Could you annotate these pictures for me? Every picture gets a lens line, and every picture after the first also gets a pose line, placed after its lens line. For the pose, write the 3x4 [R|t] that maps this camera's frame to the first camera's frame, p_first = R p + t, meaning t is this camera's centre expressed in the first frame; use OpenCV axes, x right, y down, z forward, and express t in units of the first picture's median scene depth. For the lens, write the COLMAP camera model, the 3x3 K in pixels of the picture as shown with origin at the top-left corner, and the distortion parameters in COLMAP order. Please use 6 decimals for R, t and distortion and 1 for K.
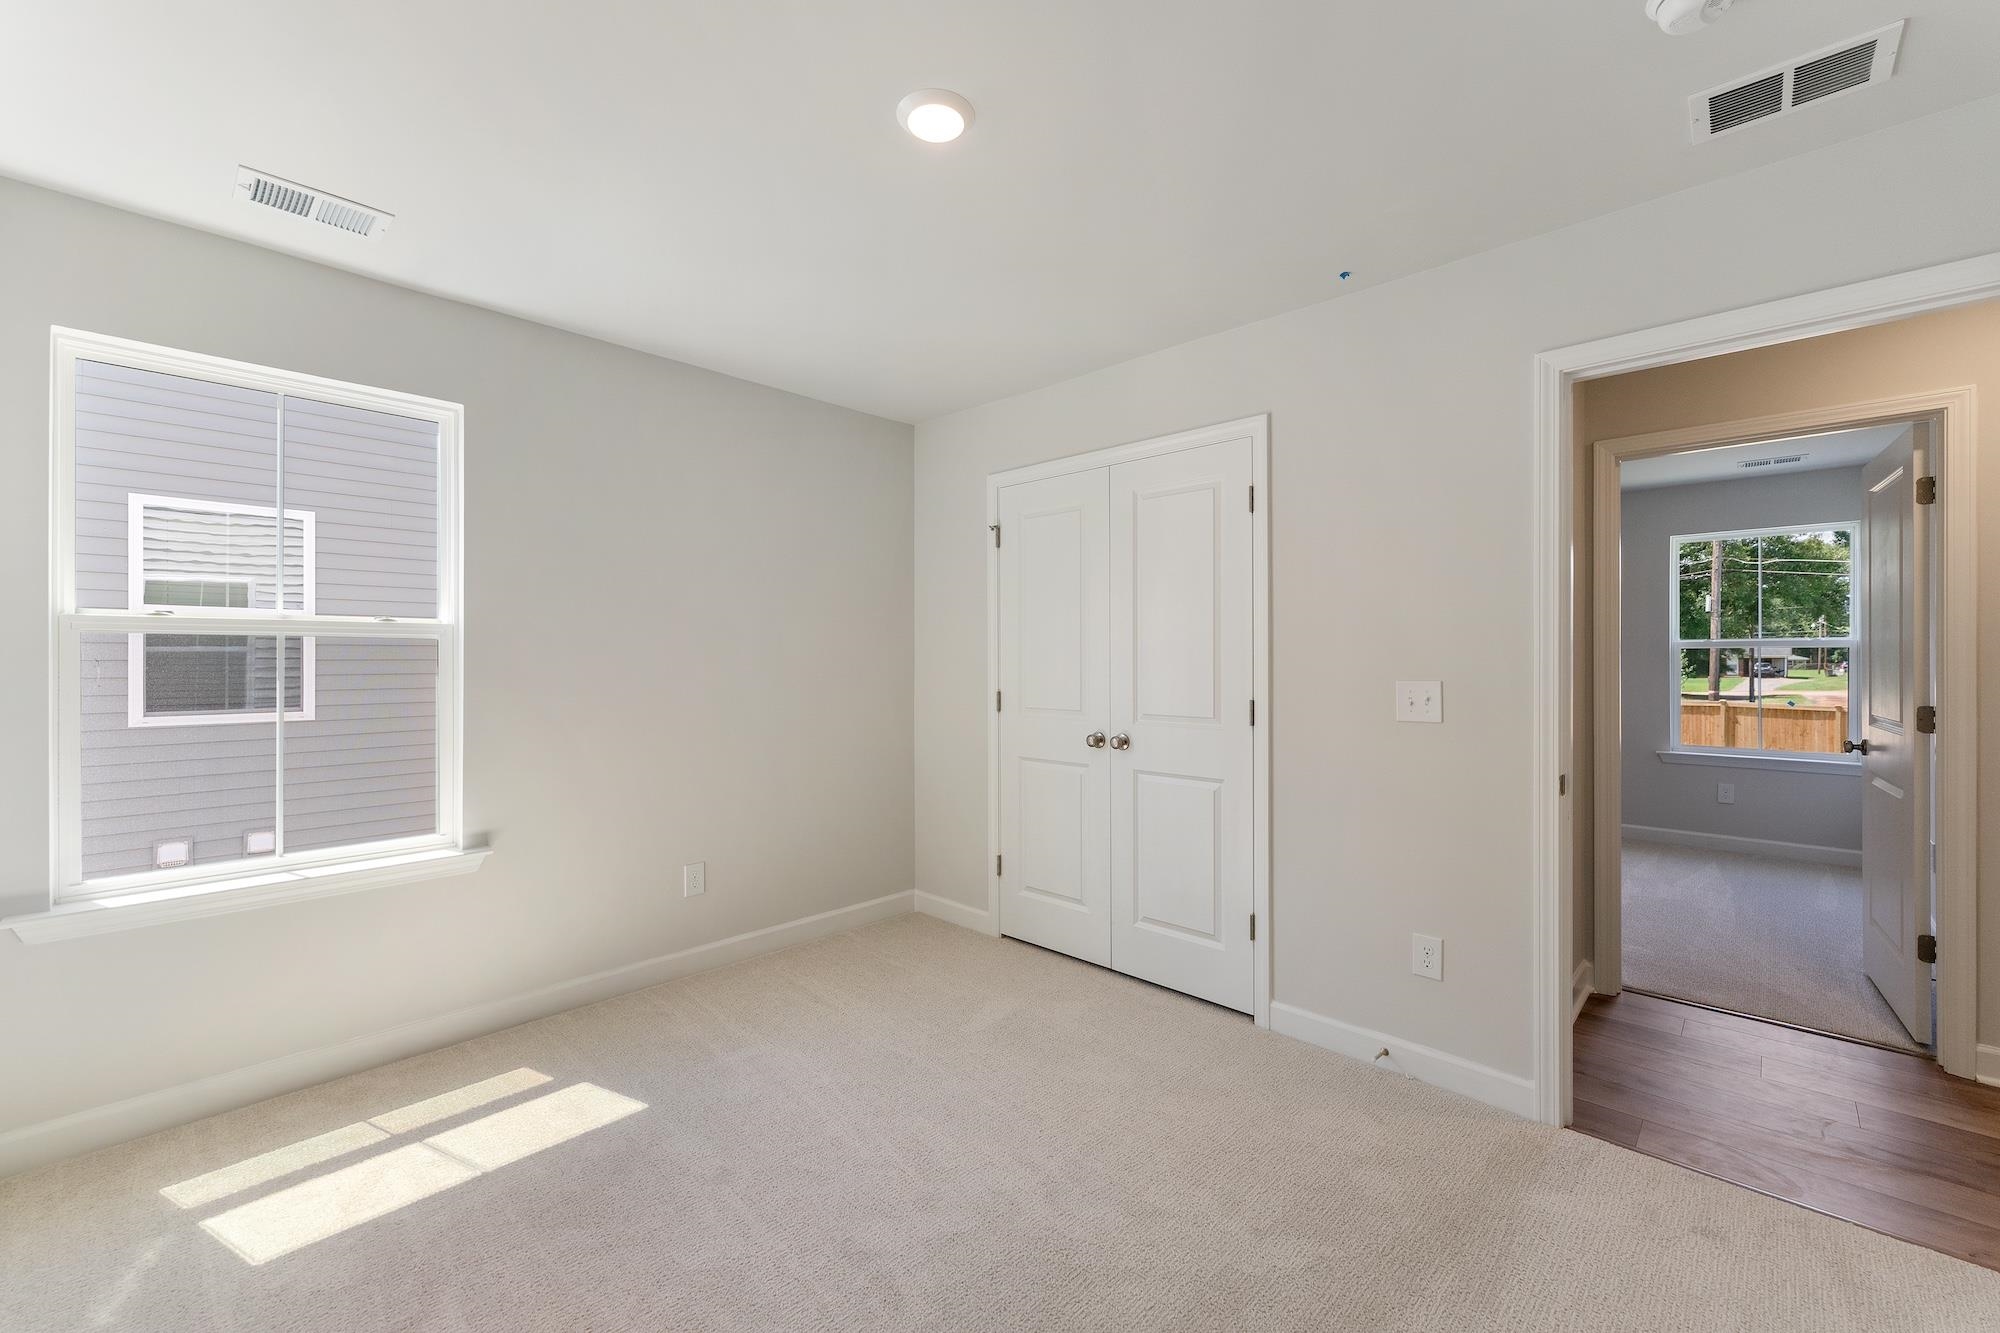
lens RADIAL K [[799.4, 0, 1001.6], [0, 799.4, 658.0], [0, 0, 1]] dist [0.000673, -0.000010]
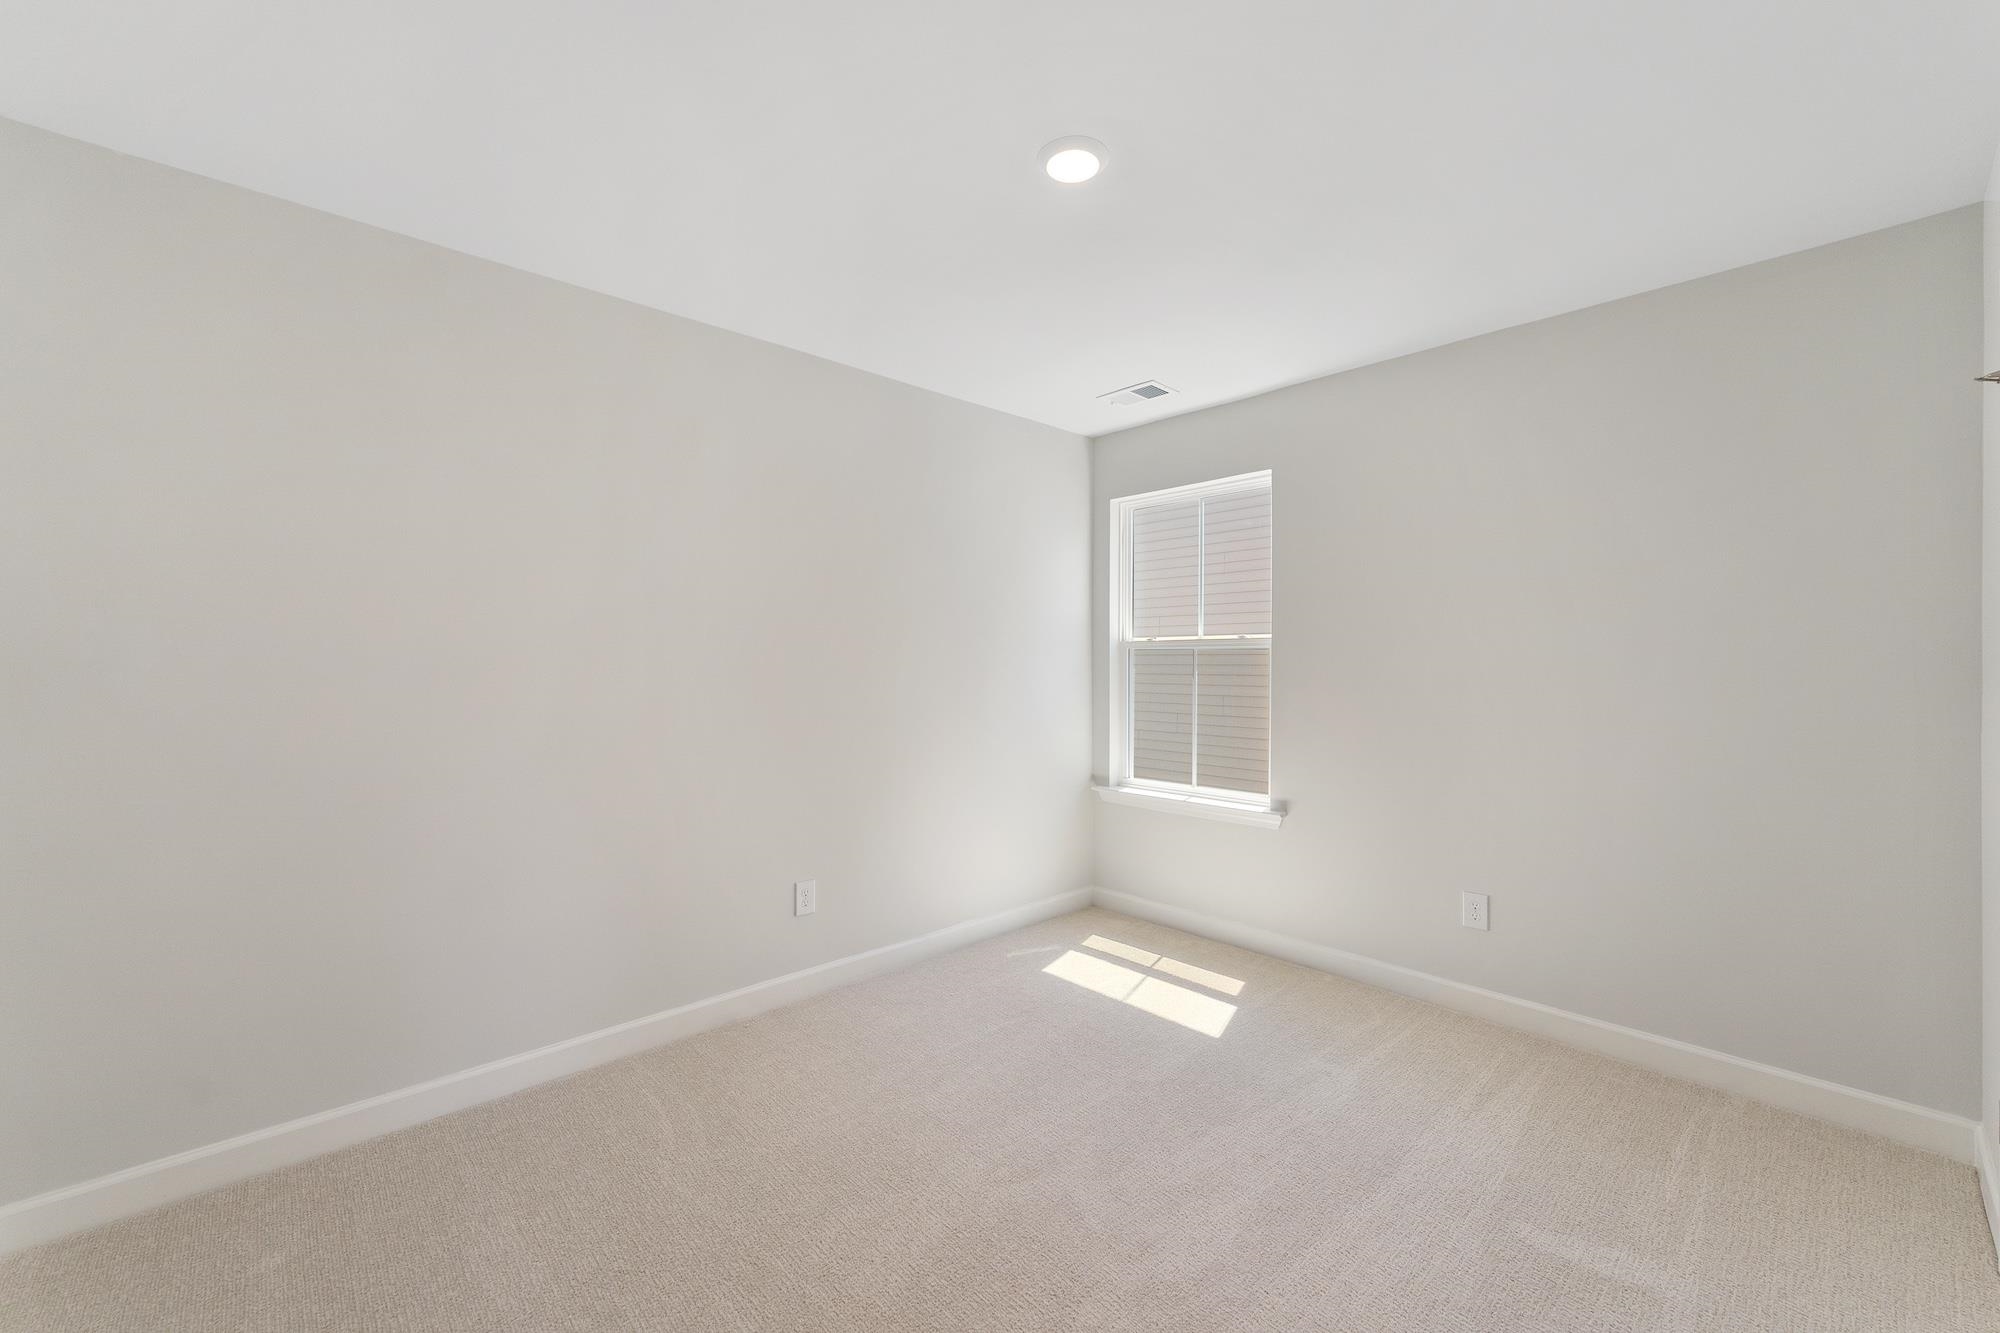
lens RADIAL K [[799.4, 0, 1002.7], [0, 799.4, 671.0], [0, 0, 1]] dist [0.000673, -0.000010]
pose [[-0.058630, 0.005019, -0.998267, 0.738935], [-0.001839, 0.999985, 0.005136, 0.006346], [0.998278, 0.002137, -0.058620, 0.719808]]
